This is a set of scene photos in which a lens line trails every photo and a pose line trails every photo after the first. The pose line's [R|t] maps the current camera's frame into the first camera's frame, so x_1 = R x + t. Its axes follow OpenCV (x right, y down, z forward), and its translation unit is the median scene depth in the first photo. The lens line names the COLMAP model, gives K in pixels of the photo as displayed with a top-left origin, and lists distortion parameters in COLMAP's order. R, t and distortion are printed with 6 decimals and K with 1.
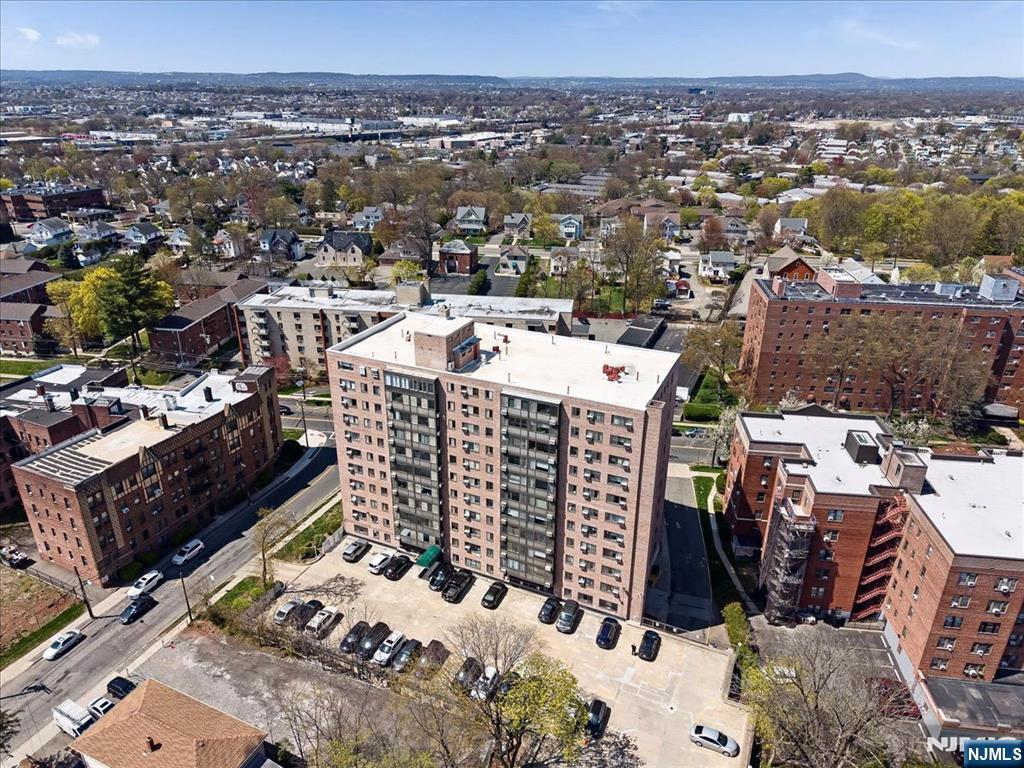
lens RADIAL K [[684.6, 0, 514.6], [0, 684.6, 383.1], [0, 0, 1]] dist [0.033732, -0.035455]
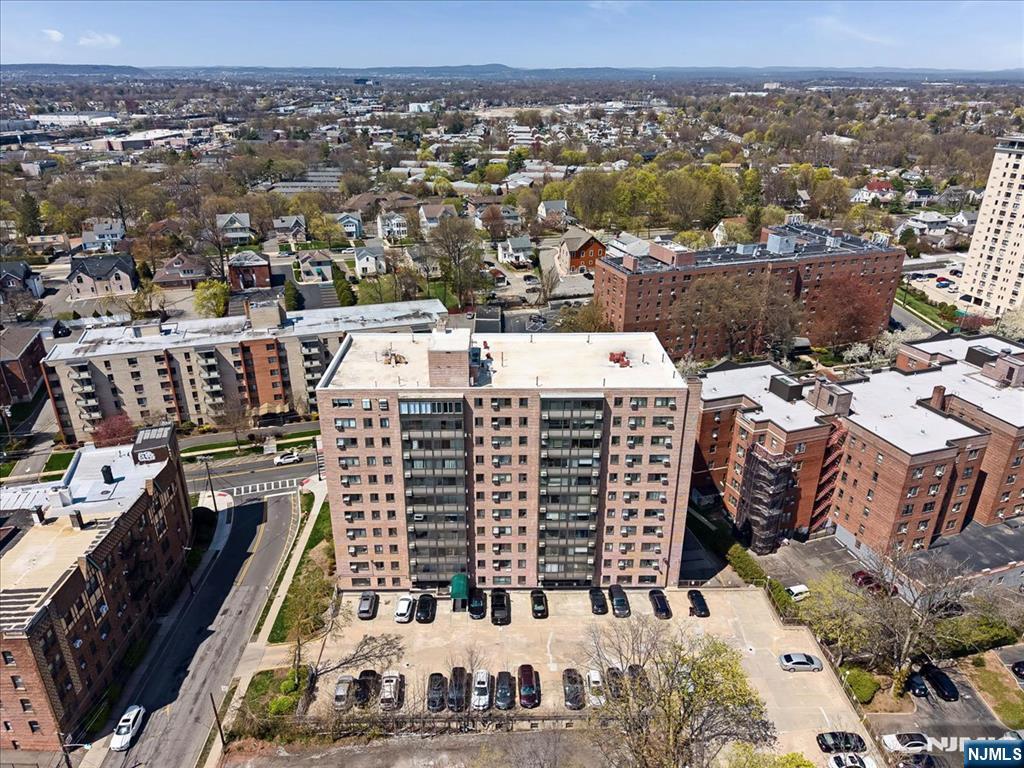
lens RADIAL K [[689.6, 0, 514.2], [0, 689.6, 385.1], [0, 0, 1]] dist [0.030025, -0.031115]
pose [[0.903628, -0.179344, 0.388963, -0.377185], [0.174814, 0.983463, 0.047334, -0.049297], [-0.391020, 0.025224, 0.920037, 0.096640]]
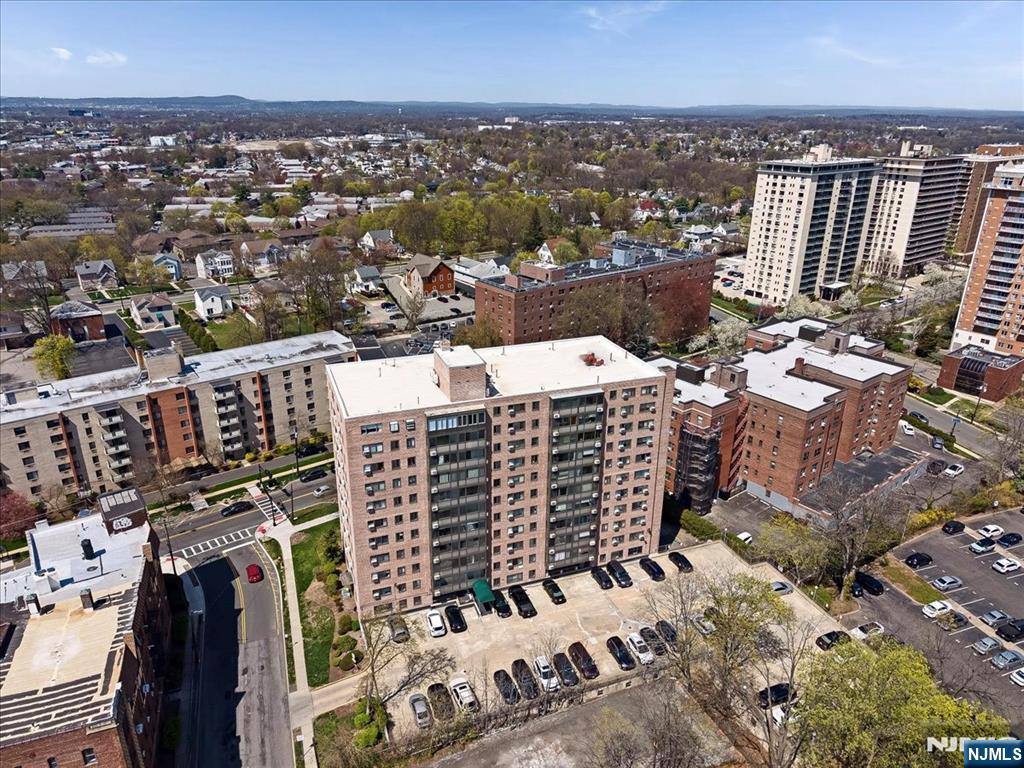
lens RADIAL K [[684.6, 0, 514.6], [0, 684.6, 383.1], [0, 0, 1]] dist [0.033732, -0.035455]
pose [[0.710519, -0.260333, 0.653750, -0.662086], [0.277968, 0.957327, 0.079116, -0.097432], [-0.646449, 0.125508, 0.752564, 0.195488]]
